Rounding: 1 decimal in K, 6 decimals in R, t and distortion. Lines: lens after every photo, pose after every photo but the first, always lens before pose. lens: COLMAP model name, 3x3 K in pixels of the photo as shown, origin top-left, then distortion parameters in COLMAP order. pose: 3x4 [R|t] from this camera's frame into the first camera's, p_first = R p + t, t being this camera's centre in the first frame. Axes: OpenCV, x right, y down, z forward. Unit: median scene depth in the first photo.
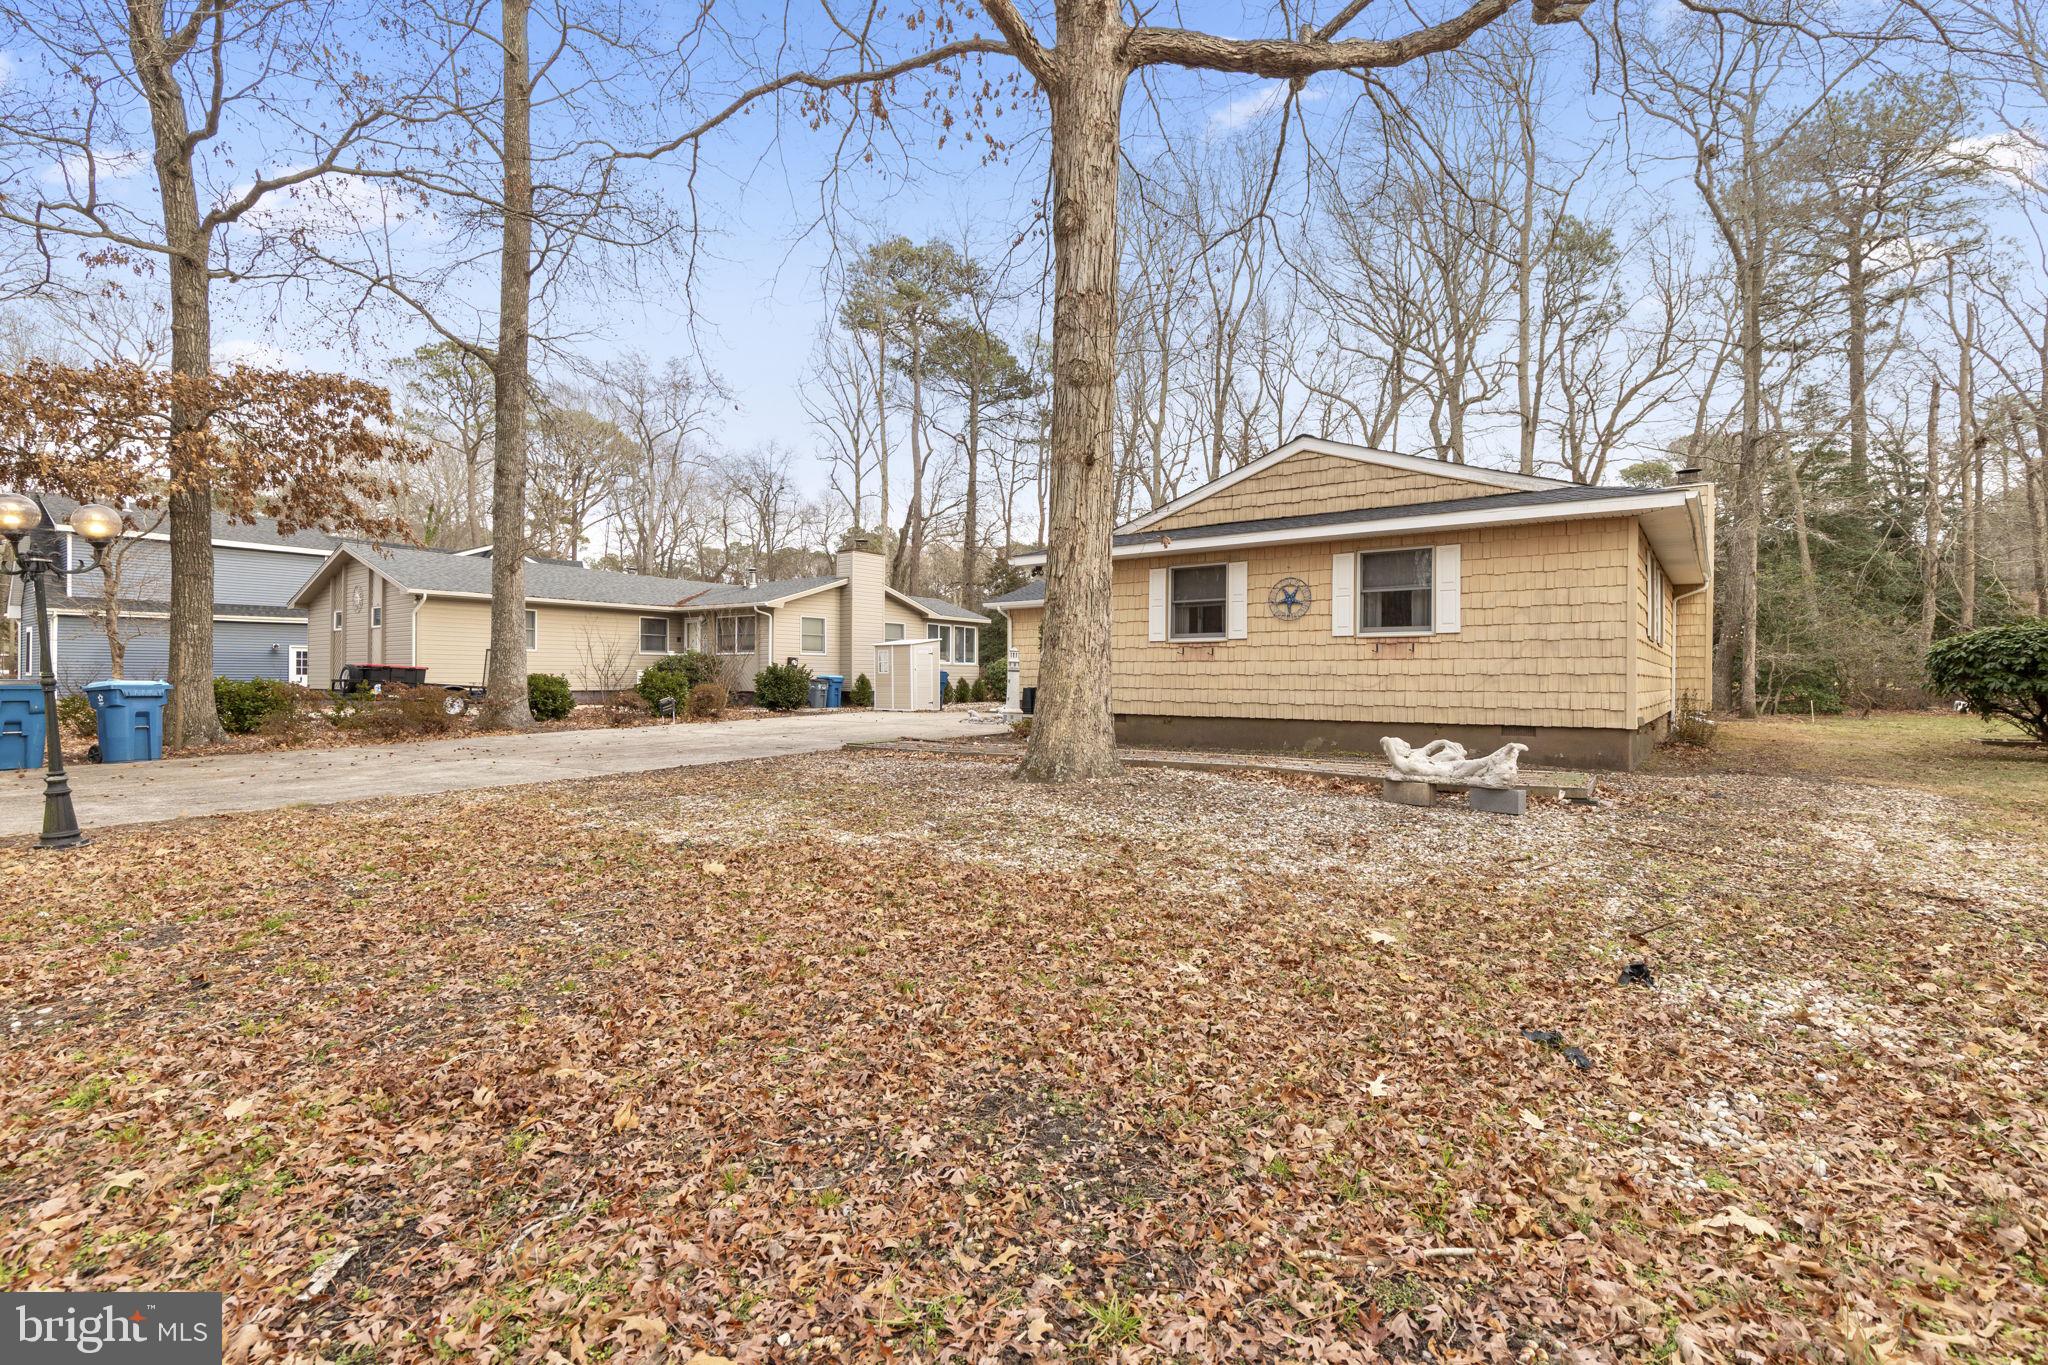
lens RADIAL K [[926.3, 0, 1035.1], [0, 926.3, 666.0], [0, 0, 1]] dist [0.014467, 0.000413]
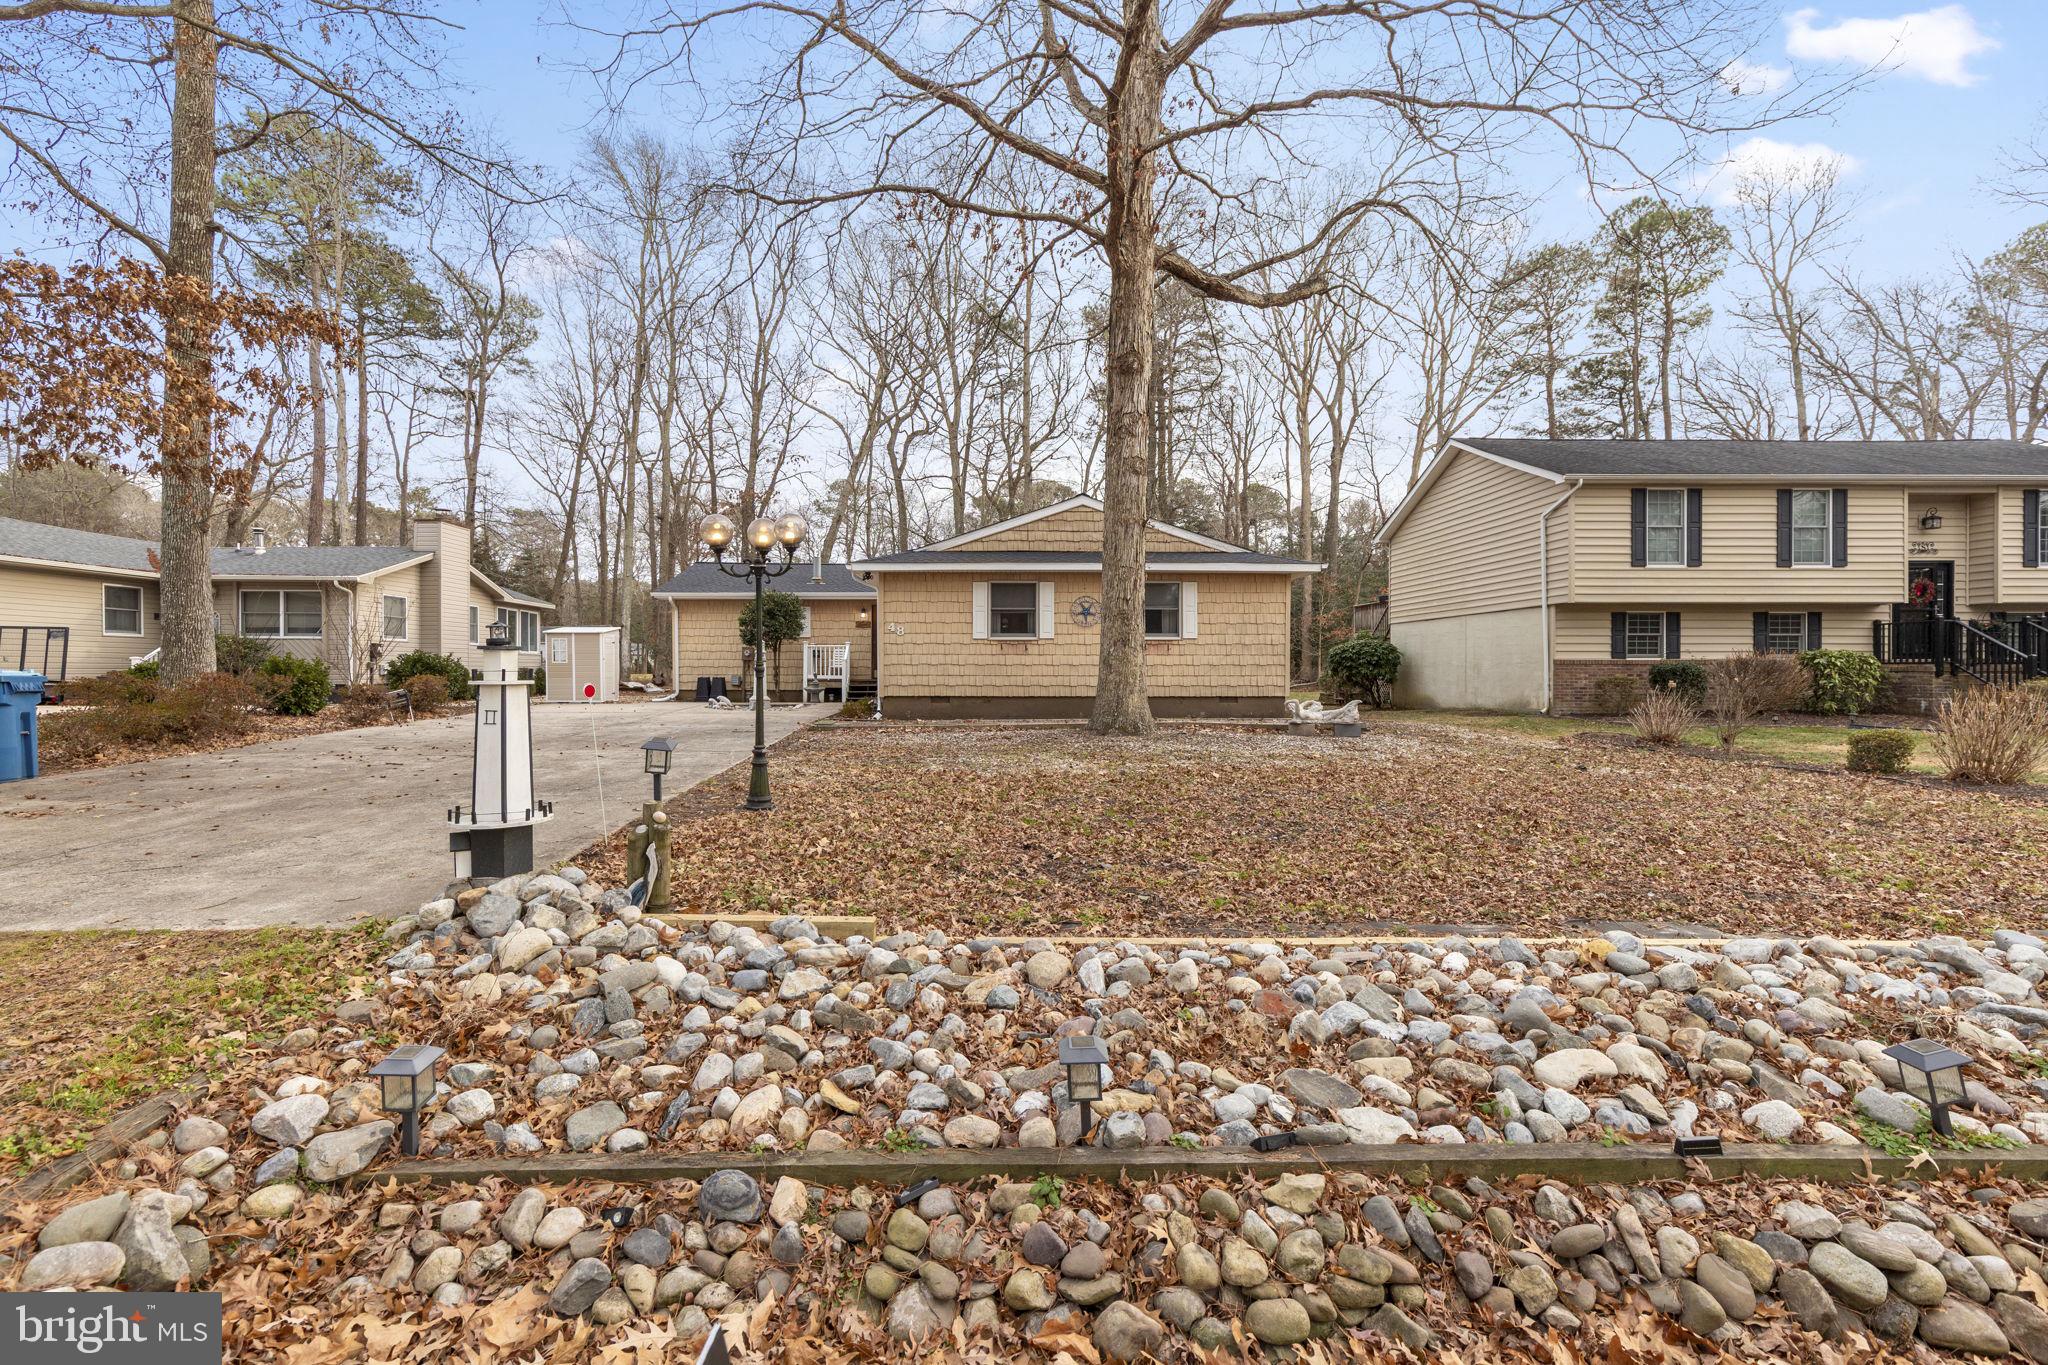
lens RADIAL K [[926.3, 0, 1007.6], [0, 926.3, 690.3], [0, 0, 1]] dist [0.014467, 0.000413]
pose [[0.799458, -0.015022, 0.600534, -0.612090], [-0.007027, 0.999385, 0.034354, -0.000243], [-0.600681, -0.031685, 0.798861, -0.054270]]
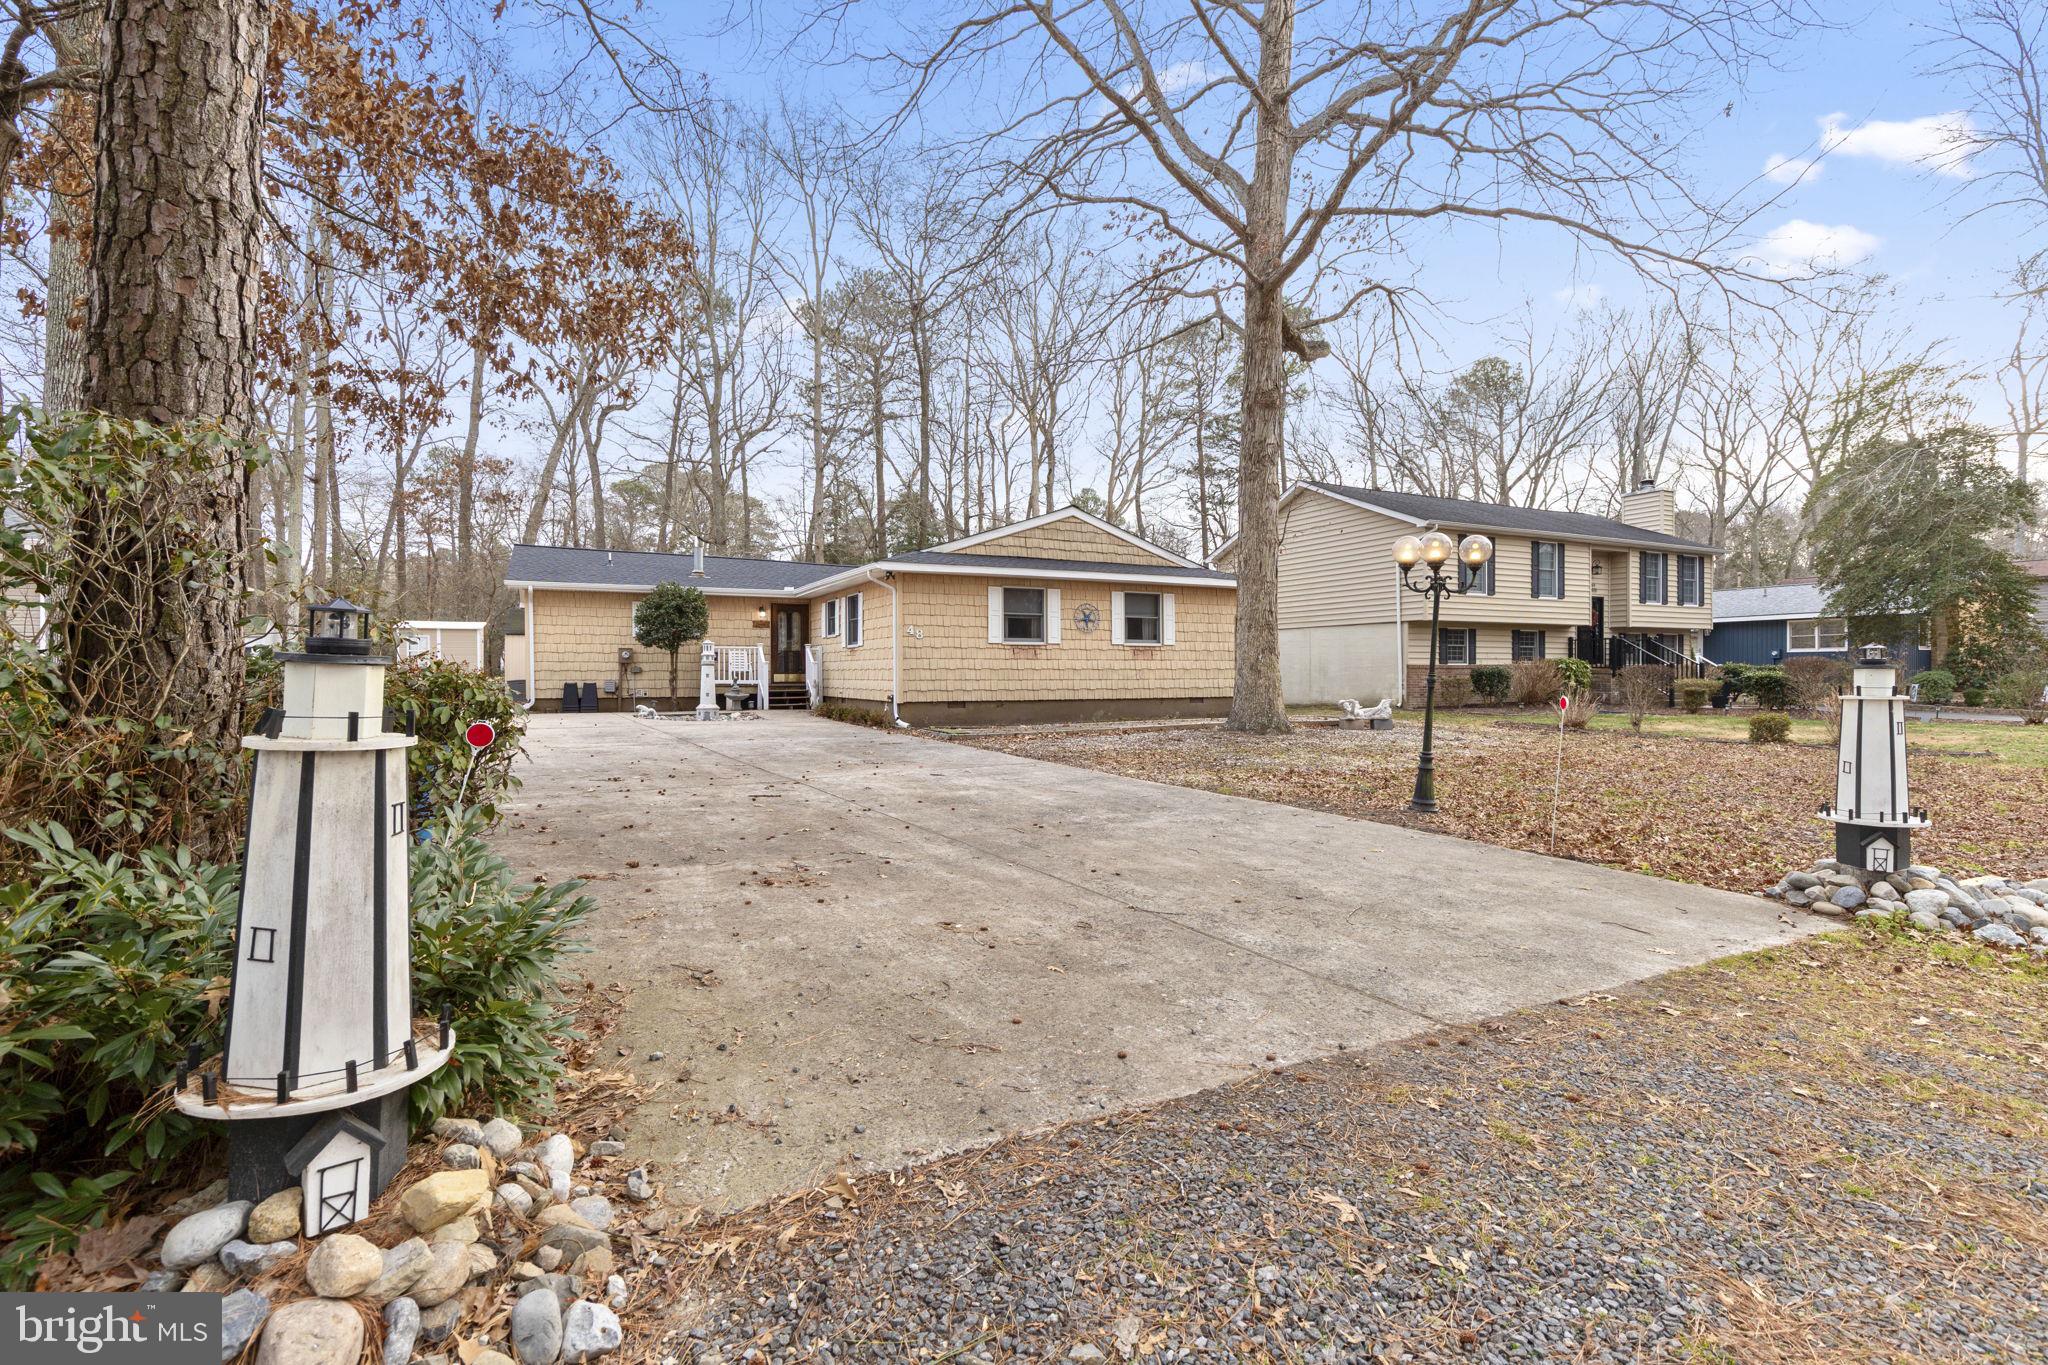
lens RADIAL K [[926.3, 0, 1008.8], [0, 926.3, 687.1], [0, 0, 1]] dist [0.014467, 0.000413]
pose [[0.470750, -0.018005, 0.882083, -0.994952], [-0.010196, 0.999614, 0.025845, 0.000464], [-0.882207, -0.021160, 0.470385, 0.376972]]
